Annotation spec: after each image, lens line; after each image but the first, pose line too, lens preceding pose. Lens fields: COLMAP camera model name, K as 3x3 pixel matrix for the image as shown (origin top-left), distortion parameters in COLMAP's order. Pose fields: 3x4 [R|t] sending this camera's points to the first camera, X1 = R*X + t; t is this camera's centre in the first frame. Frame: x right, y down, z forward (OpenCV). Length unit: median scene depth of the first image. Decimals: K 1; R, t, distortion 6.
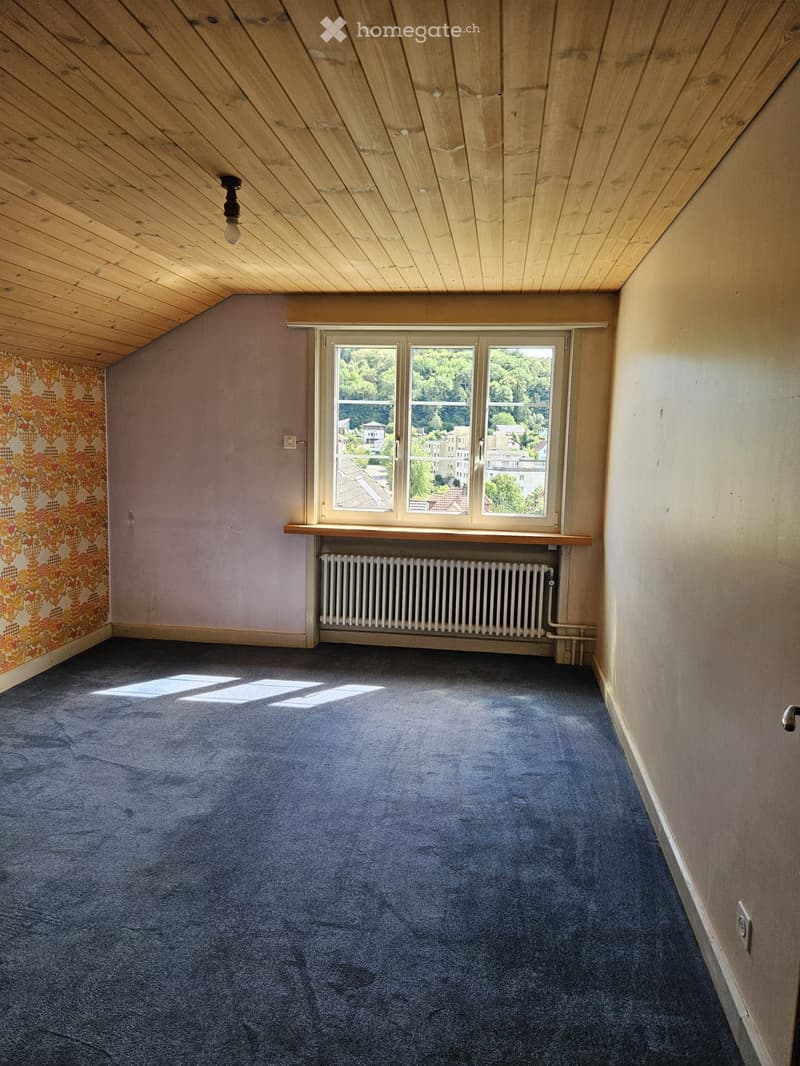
lens RADIAL K [[725.6, 0, 400.0], [0, 725.6, 533.0], [0, 0, 1]] dist [0.004107, 0.000355]
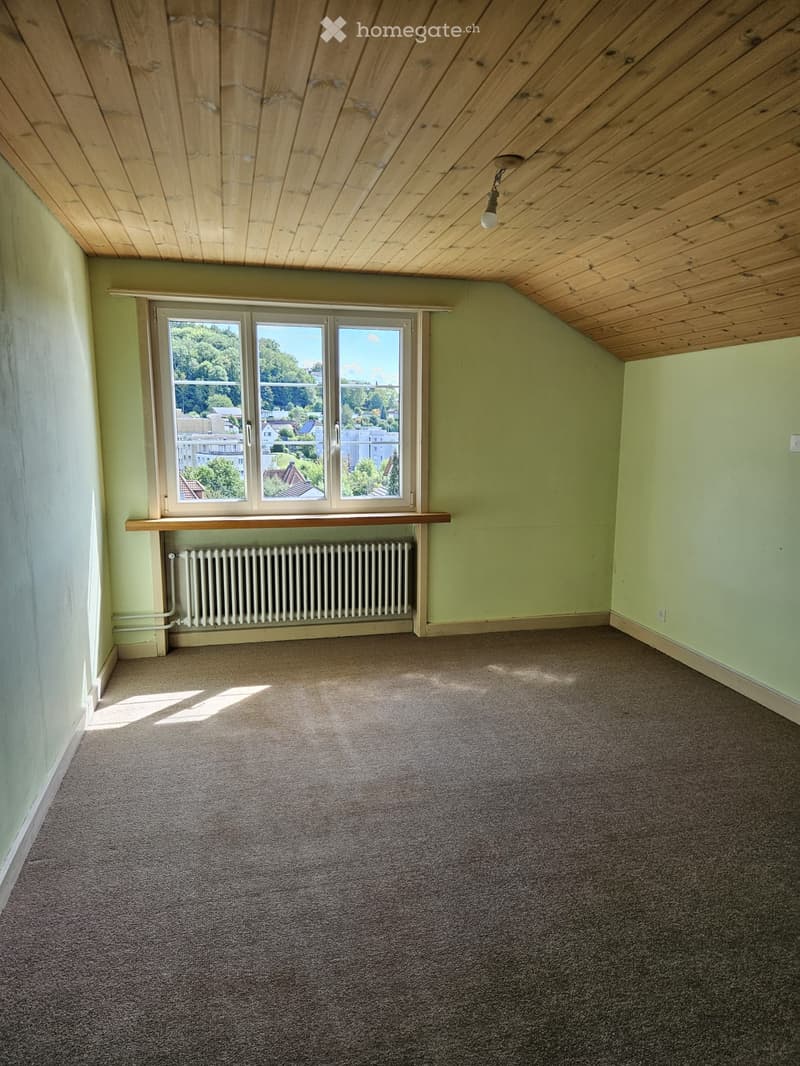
lens RADIAL K [[737.0, 0, 408.9], [0, 737.0, 534.1], [0, 0, 1]] dist [0.048153, 0.000275]
pose [[0.923626, -0.069190, 0.376999, -0.185253], [0.060764, 0.997566, 0.034212, -0.005808], [-0.378449, -0.008691, 0.925581, 0.033685]]
